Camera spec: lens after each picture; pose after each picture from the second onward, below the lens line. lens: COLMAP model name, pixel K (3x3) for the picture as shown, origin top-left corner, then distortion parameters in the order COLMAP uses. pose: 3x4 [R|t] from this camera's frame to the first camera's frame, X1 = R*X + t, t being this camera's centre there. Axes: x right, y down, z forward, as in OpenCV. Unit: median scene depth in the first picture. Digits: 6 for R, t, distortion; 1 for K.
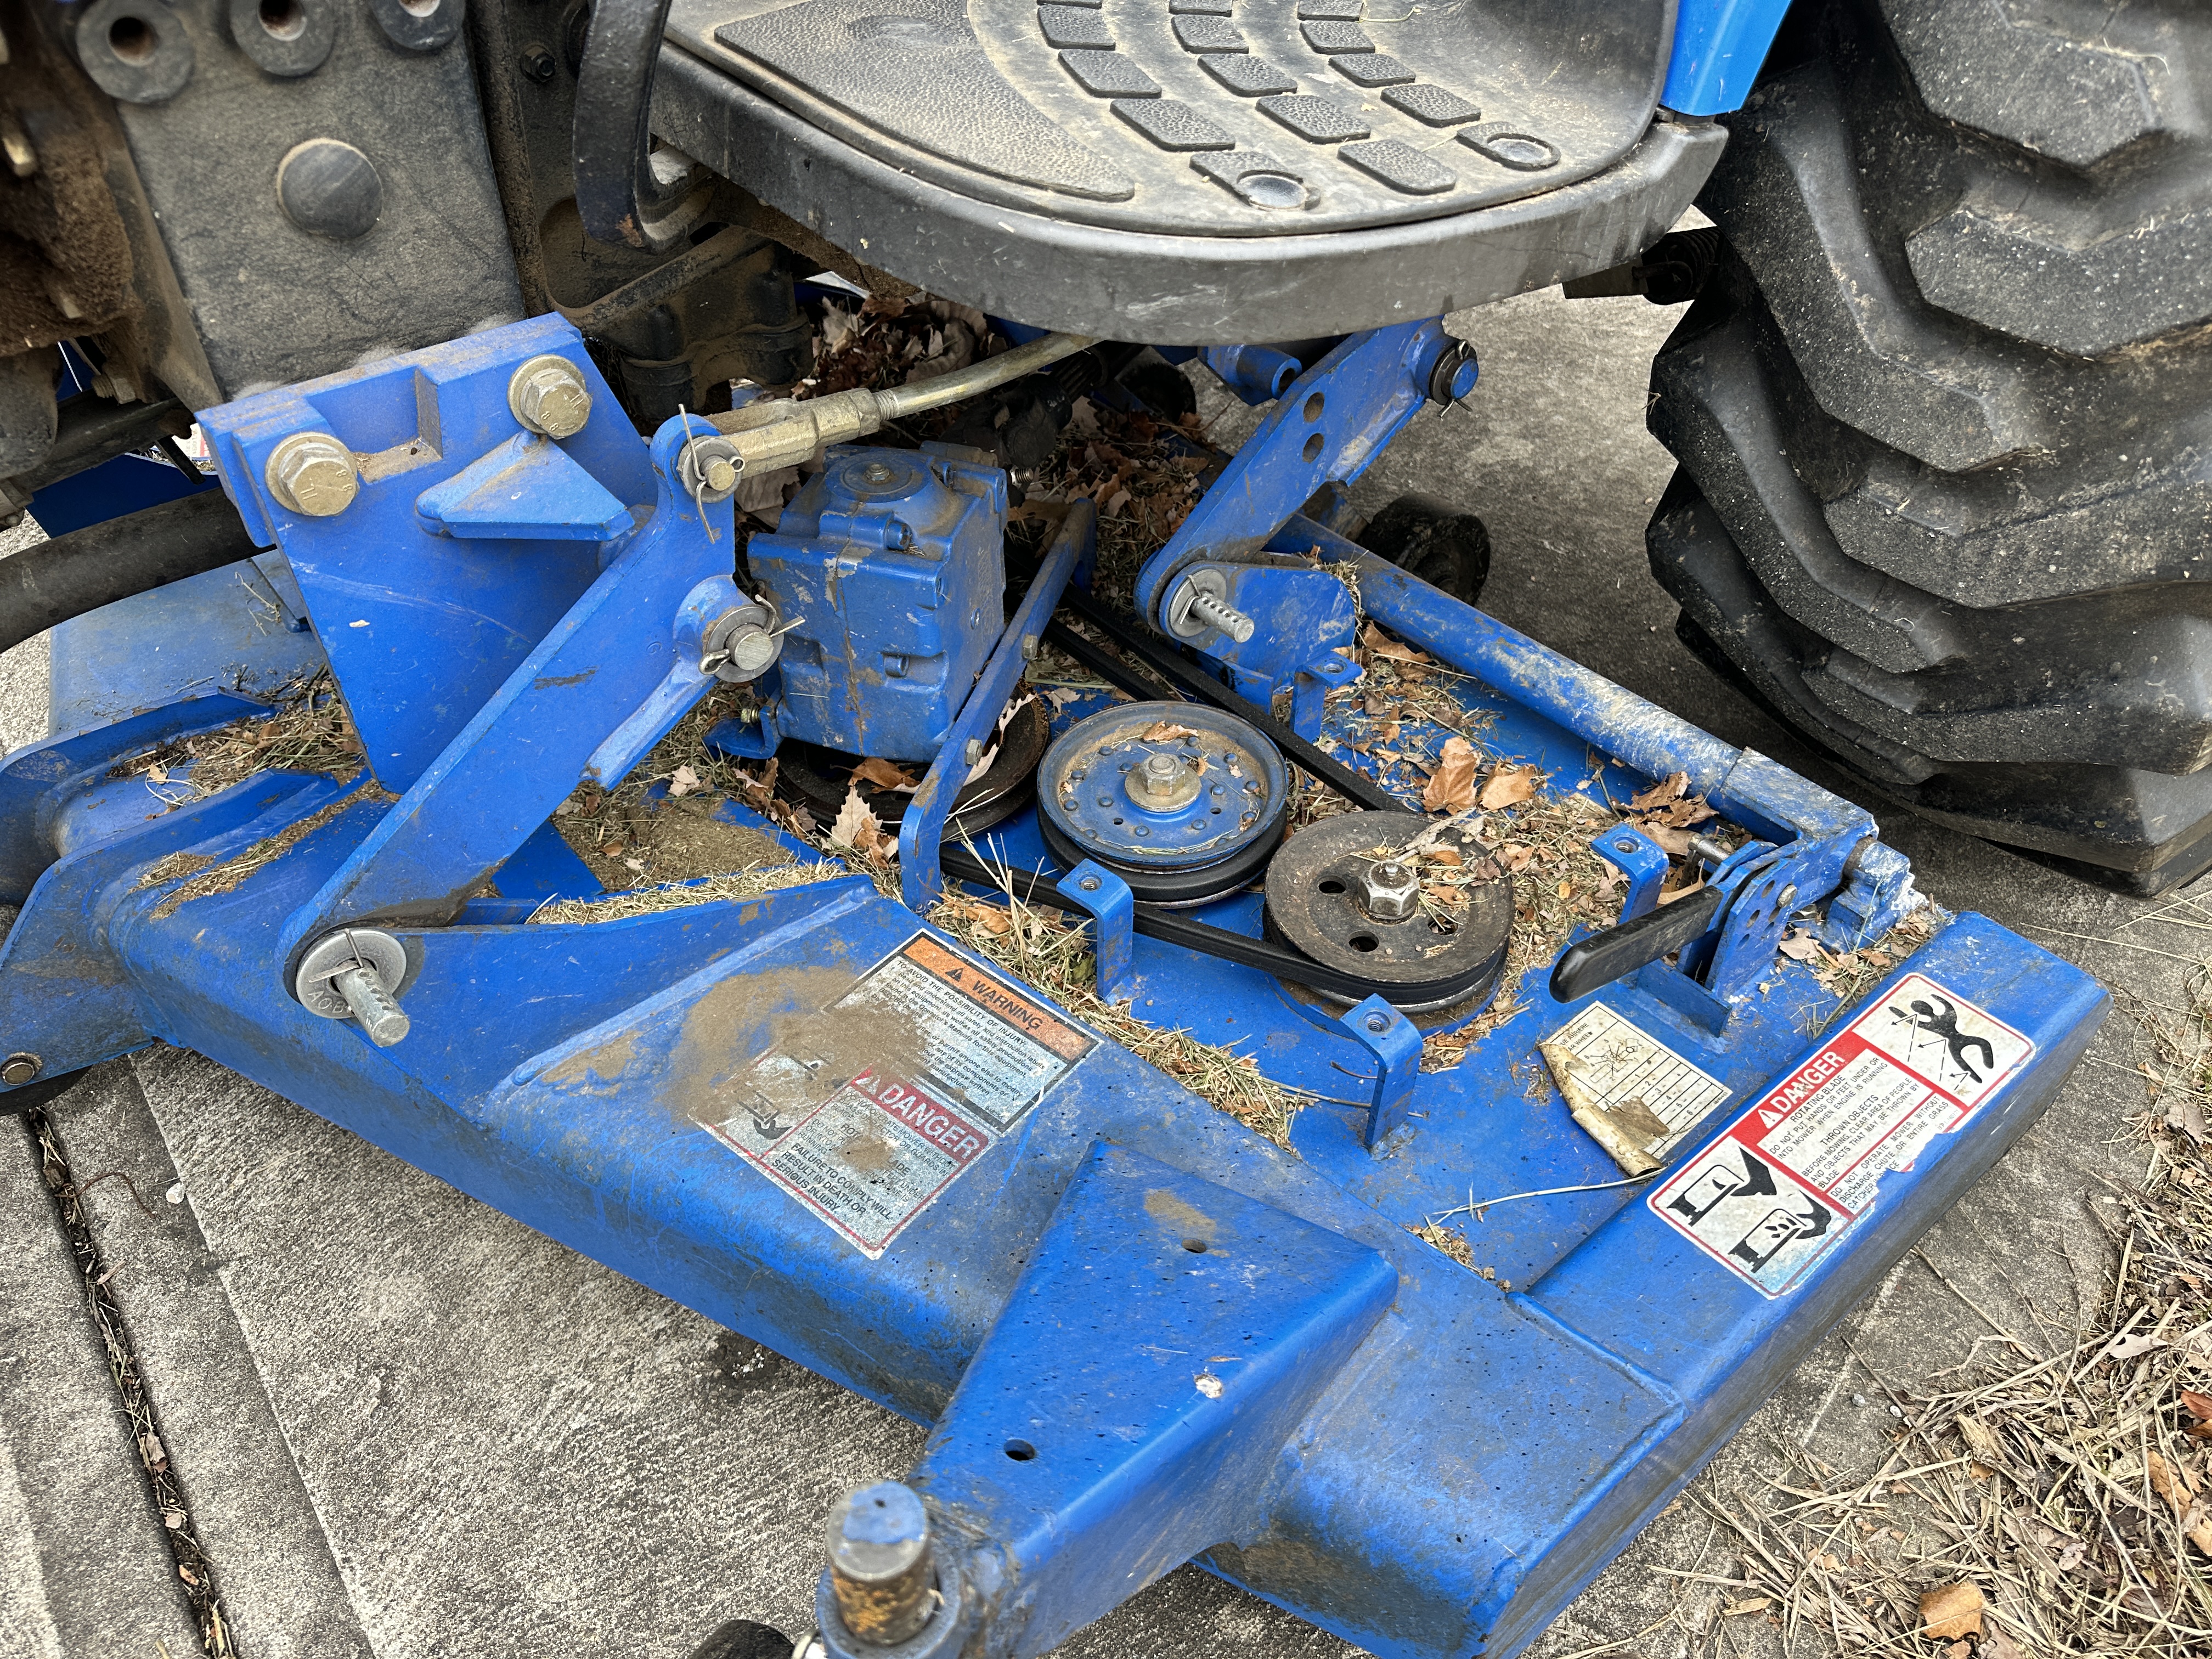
lens RADIAL K [[1574.9, 0, 1107.1], [0, 1574.9, 826.8], [0, 0, 1]] dist [0.024766, -0.040123]
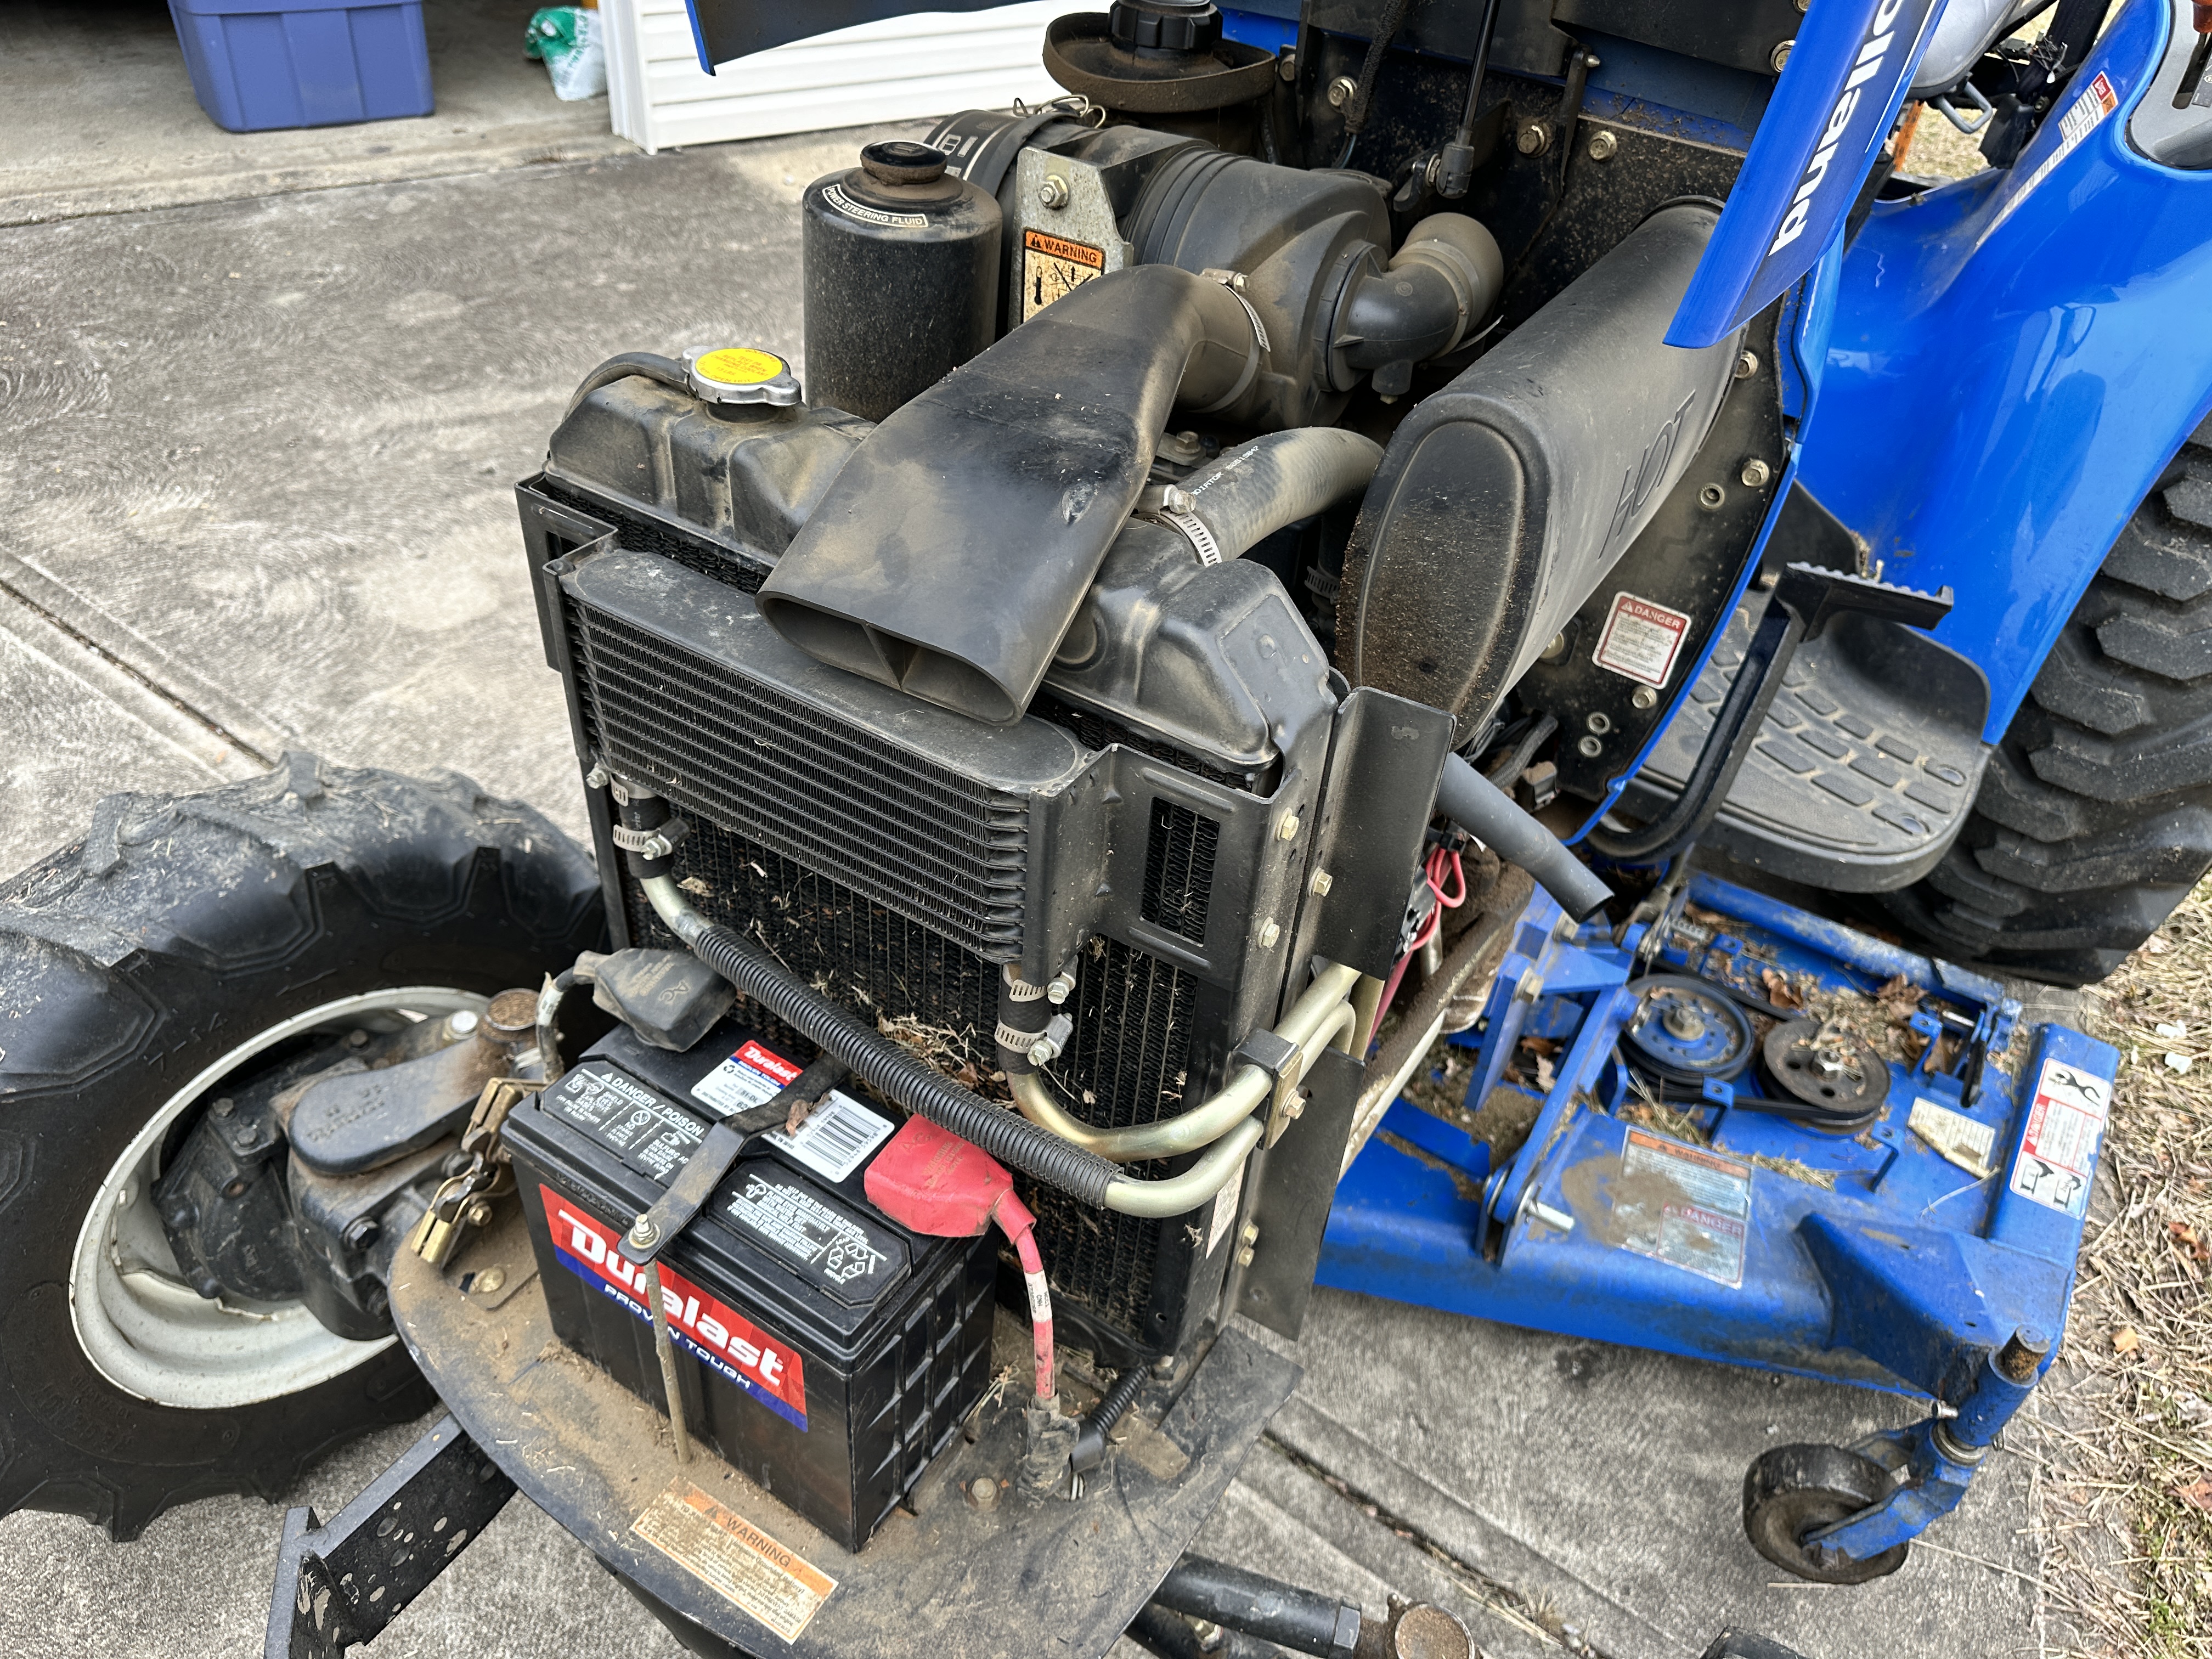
lens RADIAL K [[1574.9, 0, 1105.8], [0, 1574.9, 831.7], [0, 0, 1]] dist [0.024766, -0.040123]
pose [[0.953733, -0.142735, 0.264612, -1.286319], [0.151947, 0.988281, -0.014566, -0.391928], [-0.259432, 0.054099, 0.964245, -0.796049]]
